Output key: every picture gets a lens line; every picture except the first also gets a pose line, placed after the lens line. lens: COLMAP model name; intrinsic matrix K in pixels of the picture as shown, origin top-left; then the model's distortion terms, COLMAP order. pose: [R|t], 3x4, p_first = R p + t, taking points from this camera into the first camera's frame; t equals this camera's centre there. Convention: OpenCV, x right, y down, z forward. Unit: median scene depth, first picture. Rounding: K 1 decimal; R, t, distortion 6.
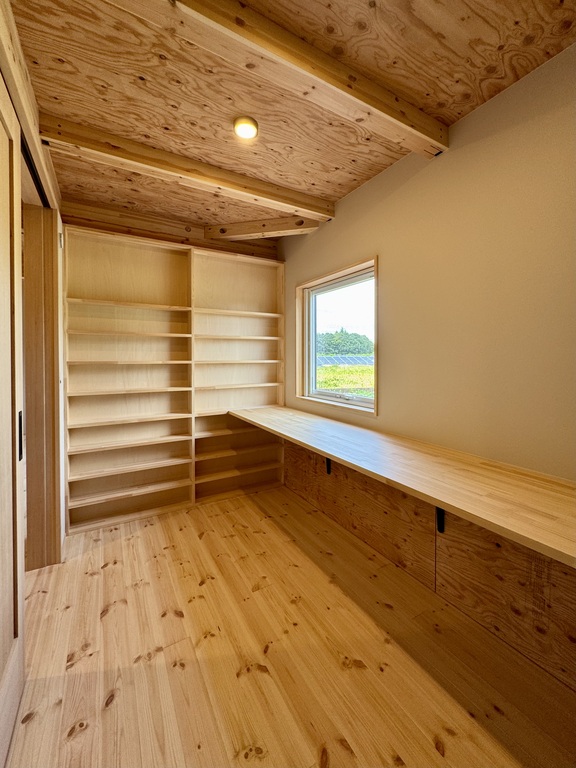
lens RADIAL K [[313.0, 0, 285.0], [0, 313.0, 357.2], [0, 0, 1]] dist [0.001007, 0.000123]
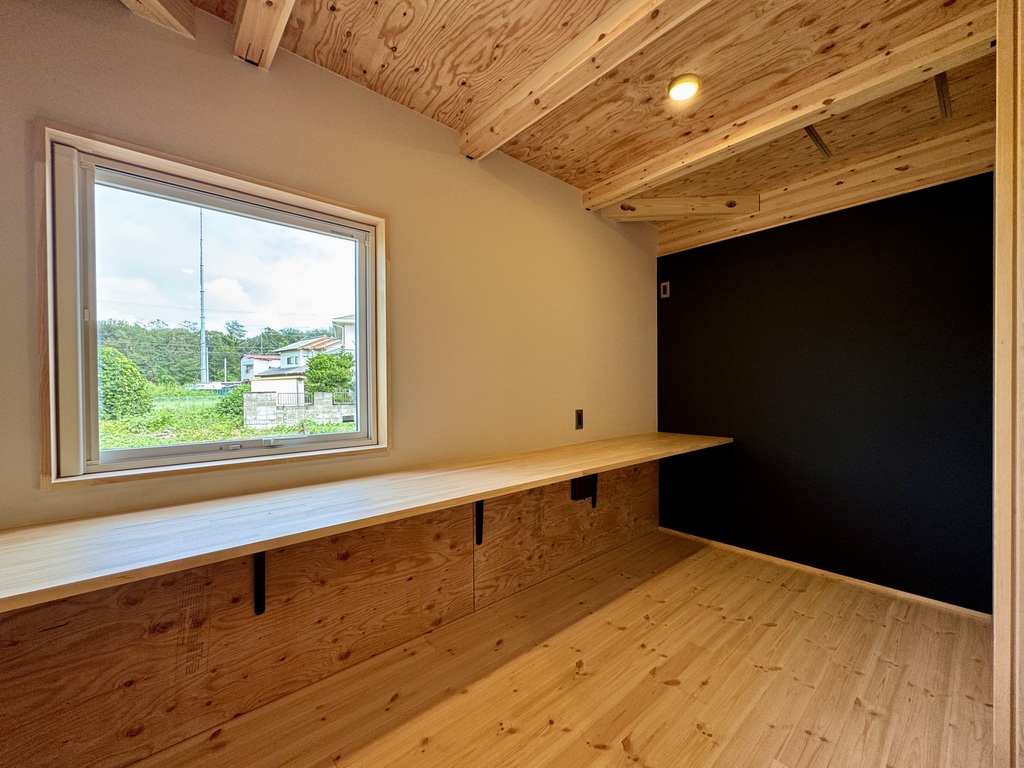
lens RADIAL K [[417.3, 0, 513.8], [0, 417.3, 389.2], [0, 0, 1]] dist [0.001007, 0.000123]
pose [[-0.193338, 0.002365, 0.981129, -0.841863], [0.010606, 0.999944, -0.000320, 0.072533], [-0.981075, 0.010344, -0.193352, 1.174871]]
